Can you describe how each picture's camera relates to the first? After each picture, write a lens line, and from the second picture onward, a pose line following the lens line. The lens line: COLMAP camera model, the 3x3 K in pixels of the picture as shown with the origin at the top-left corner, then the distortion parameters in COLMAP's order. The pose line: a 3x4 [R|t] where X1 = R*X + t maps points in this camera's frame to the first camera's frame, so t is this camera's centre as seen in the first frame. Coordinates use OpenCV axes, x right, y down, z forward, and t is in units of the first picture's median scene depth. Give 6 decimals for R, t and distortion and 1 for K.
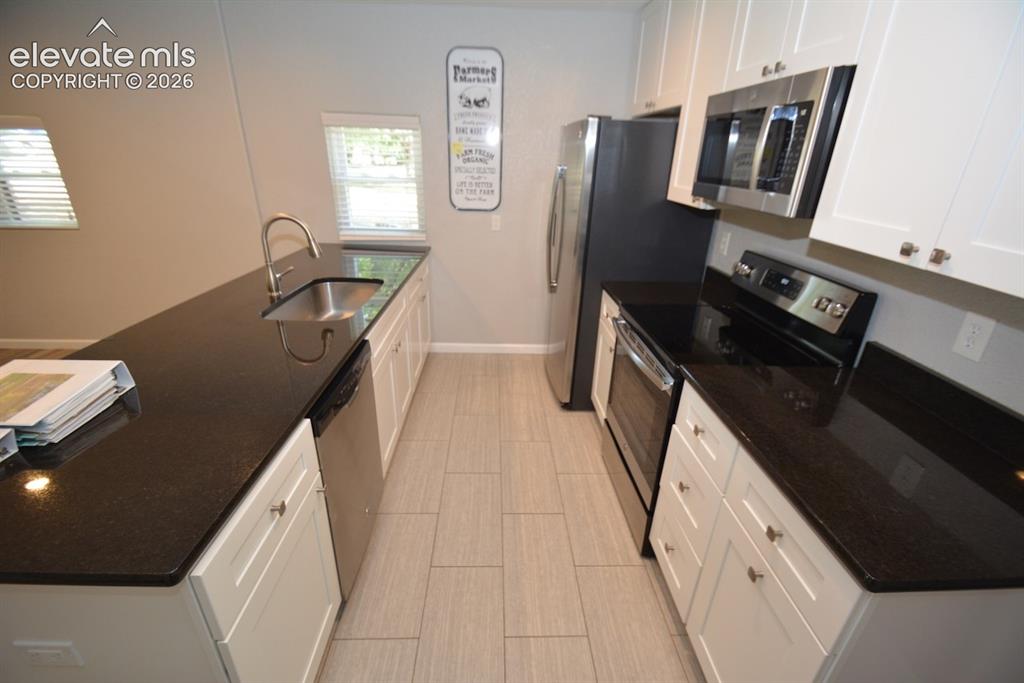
lens RADIAL K [[446.6, 0, 507.4], [0, 446.6, 353.3], [0, 0, 1]] dist [0.000874, -0.004696]
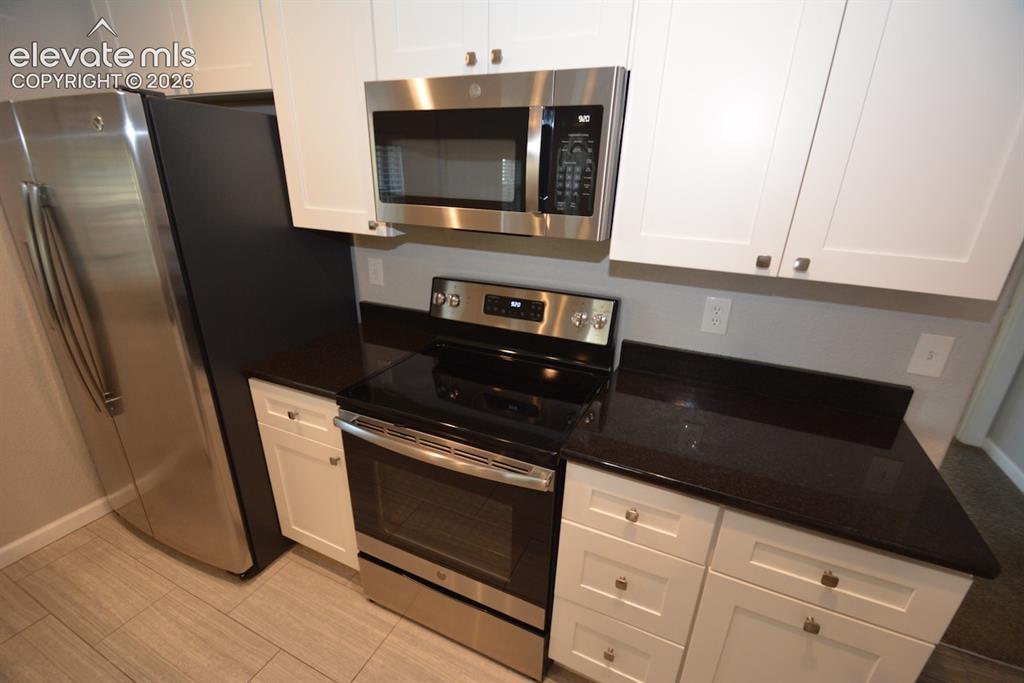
lens RADIAL K [[446.6, 0, 510.7], [0, 446.6, 355.1], [0, 0, 1]] dist [0.000874, -0.004696]
pose [[0.454738, -0.343912, 0.821546, -0.175710], [0.349256, 0.917412, 0.190725, -0.245231], [-0.819288, 0.200200, 0.537296, 0.538972]]
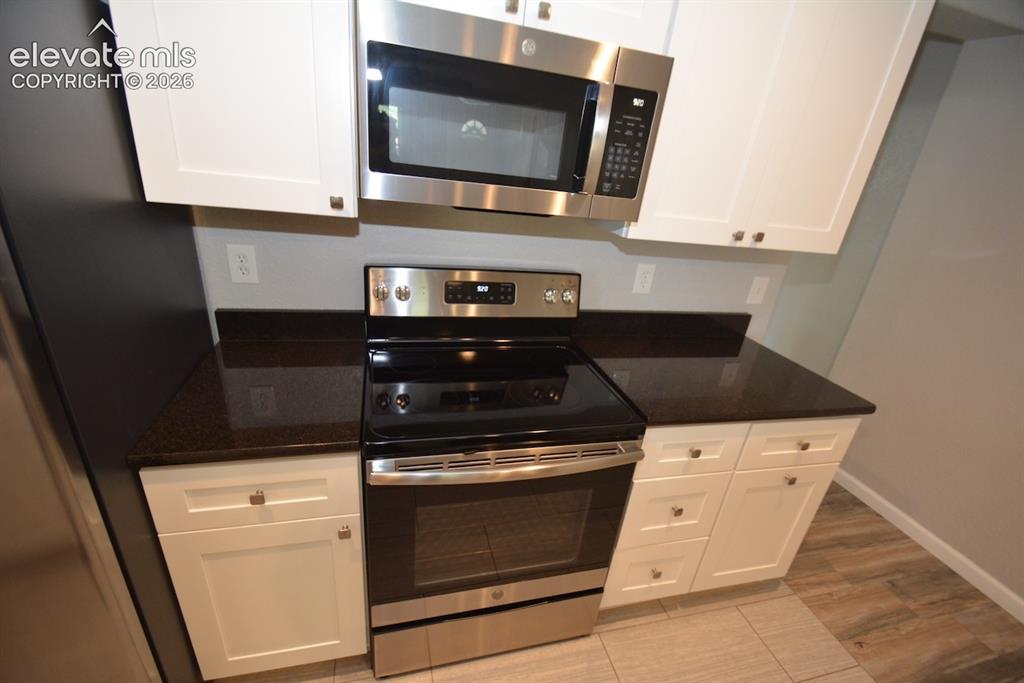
lens RADIAL K [[446.6, 0, 512.9], [0, 446.6, 354.7], [0, 0, 1]] dist [0.000874, -0.004696]
pose [[-0.214532, -0.440433, 0.871777, -0.181000], [0.293889, 0.822086, 0.487651, -0.454648], [-0.931453, 0.360823, -0.046926, 1.036756]]
